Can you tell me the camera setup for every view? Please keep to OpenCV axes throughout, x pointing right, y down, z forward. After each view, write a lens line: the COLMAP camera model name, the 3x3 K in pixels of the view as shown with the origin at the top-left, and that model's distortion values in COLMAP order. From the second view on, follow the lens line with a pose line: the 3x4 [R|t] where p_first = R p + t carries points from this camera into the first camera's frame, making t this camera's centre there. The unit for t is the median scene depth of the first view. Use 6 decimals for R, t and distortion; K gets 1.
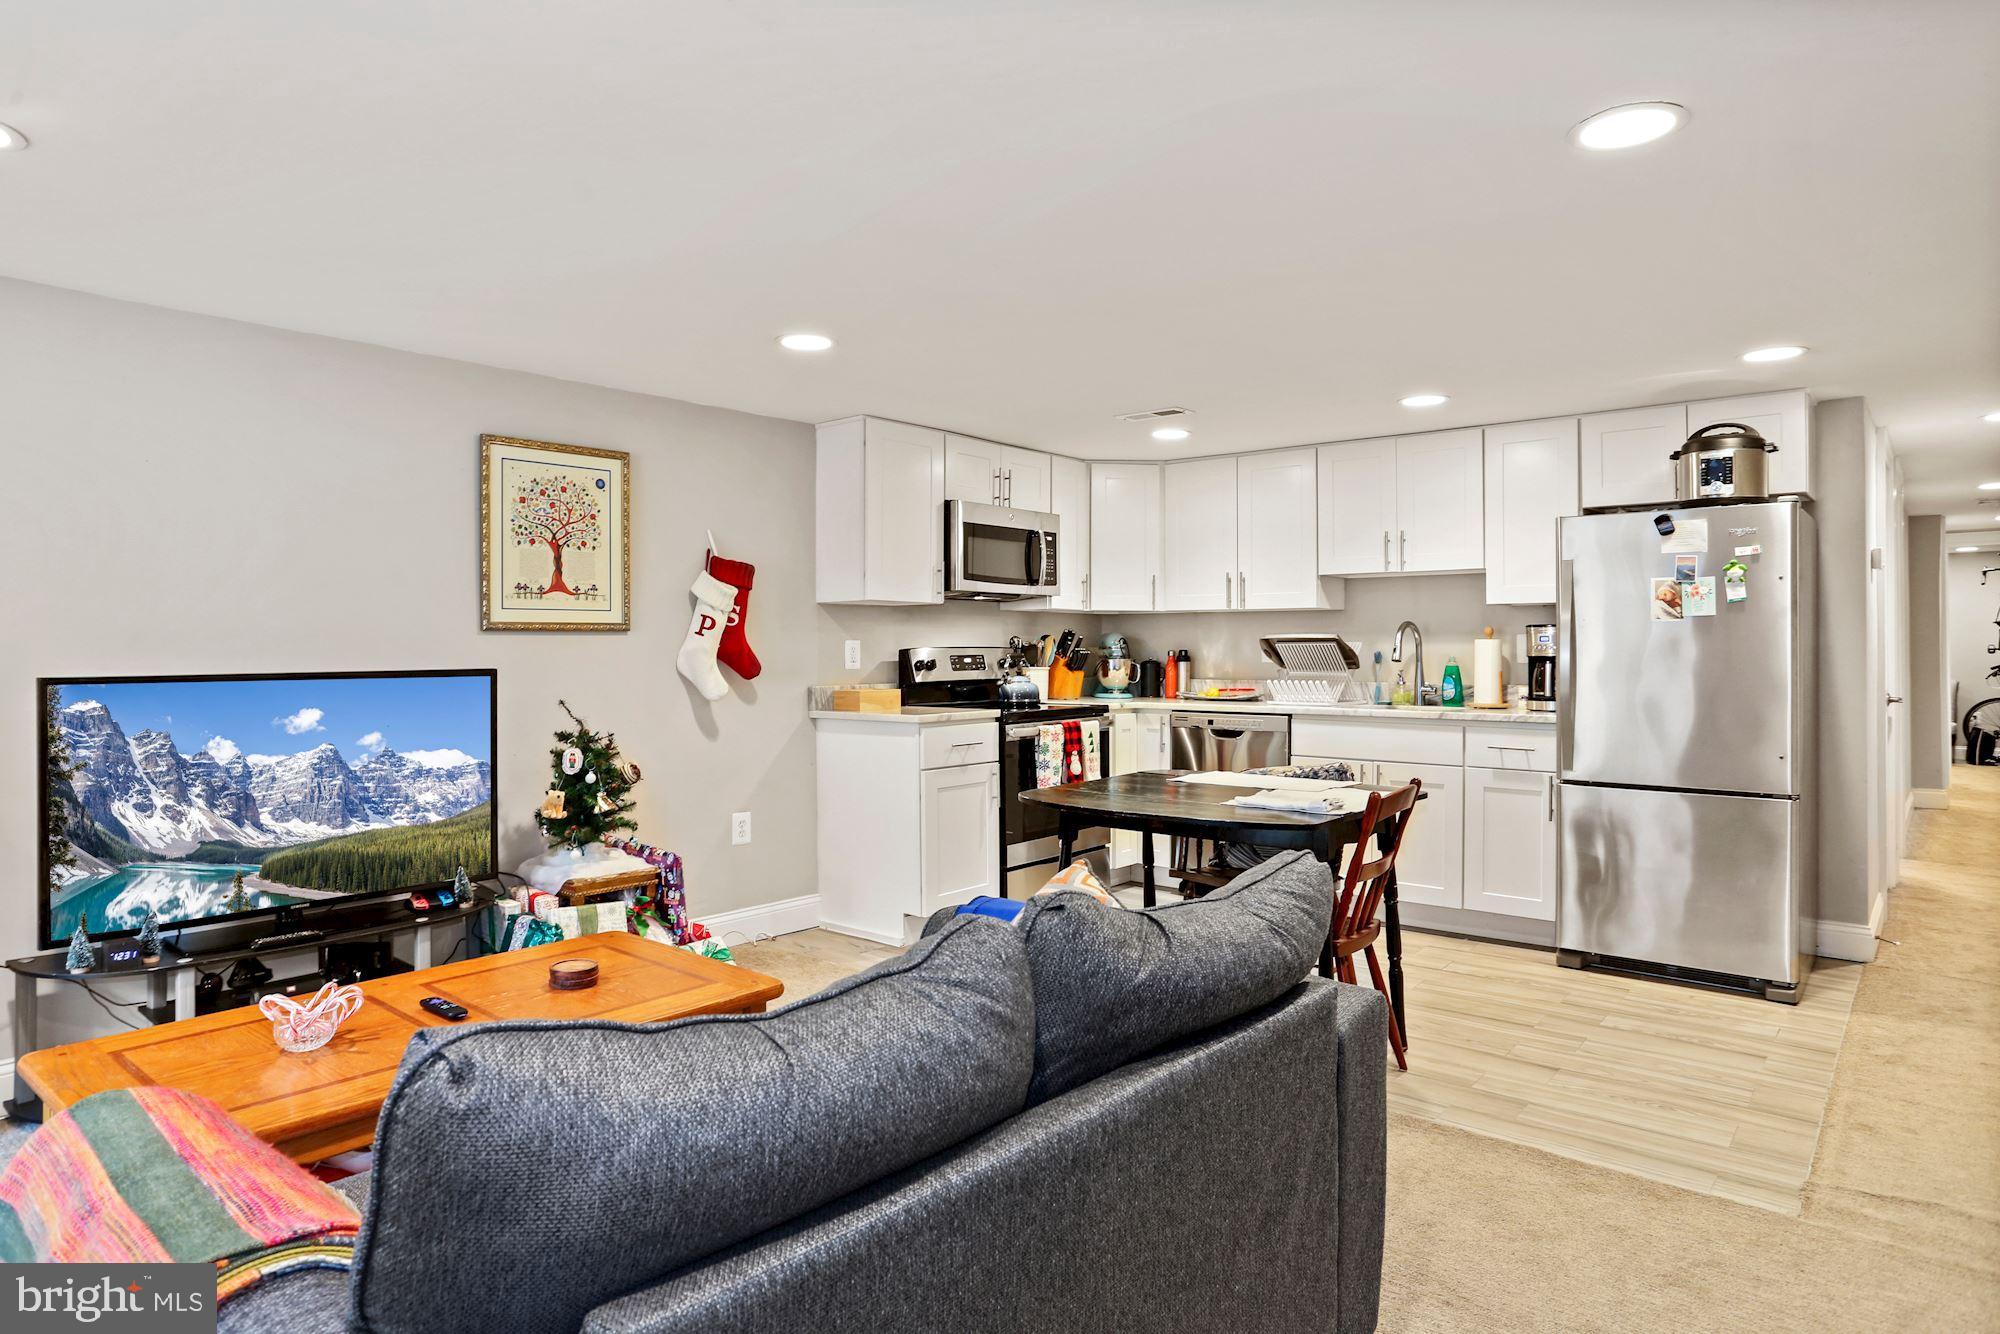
lens RADIAL K [[1117.4, 0, 1059.3], [0, 1117.4, 634.6], [0, 0, 1]] dist [0.005172, 0.001319]
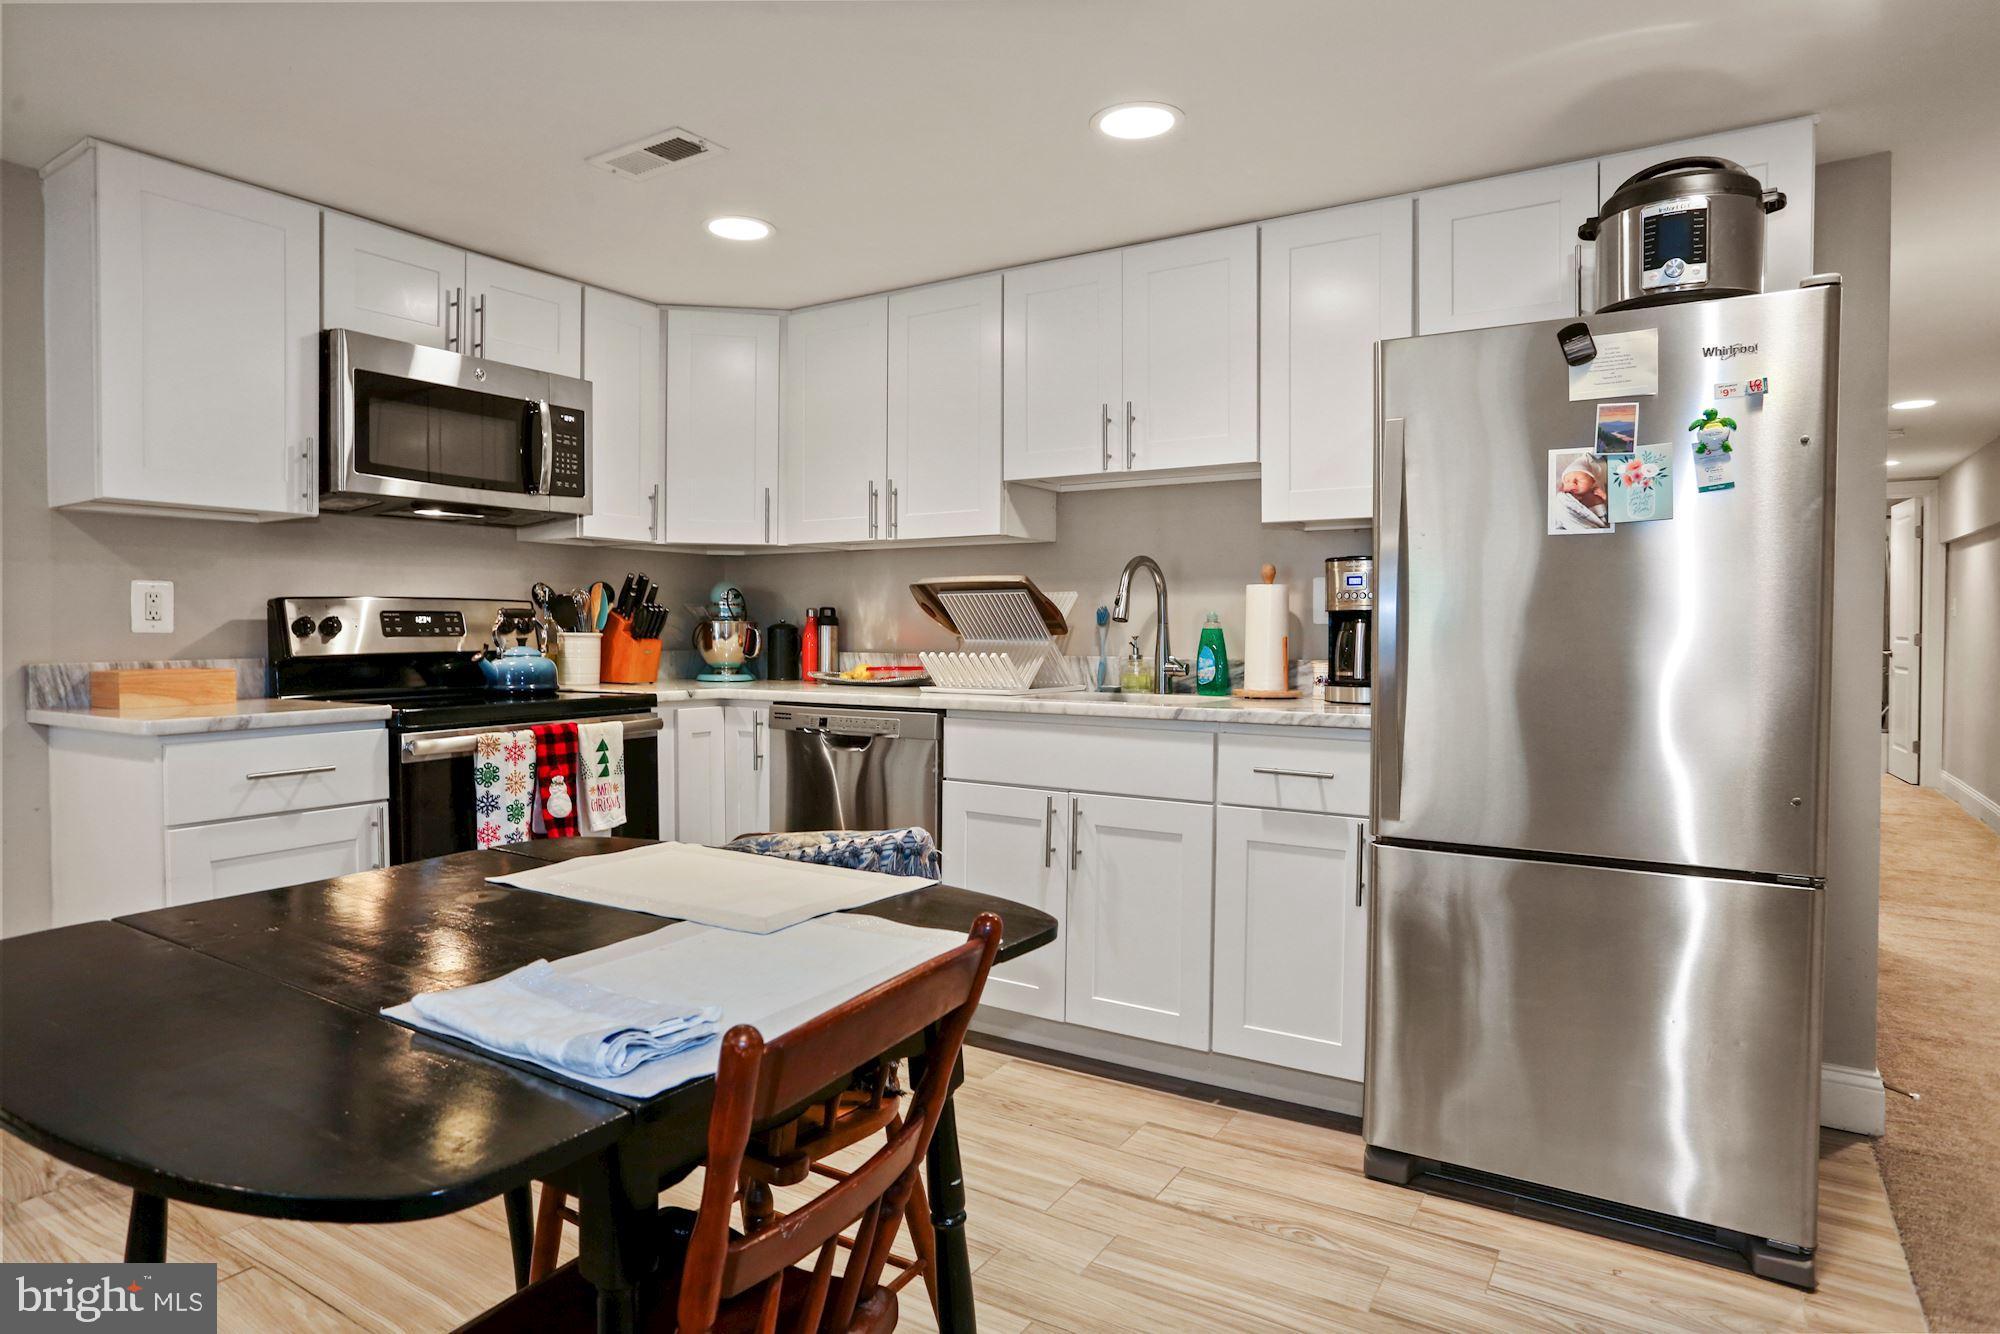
lens RADIAL K [[1173.2, 0, 995.4], [0, 1173.2, 630.9], [0, 0, 1]] dist [-0.007849, -0.000620]
pose [[0.995110, 0.001606, 0.098757, 0.175168], [-0.003376, 0.999837, 0.017754, 0.018543], [-0.098712, -0.018001, 0.994953, 0.383555]]
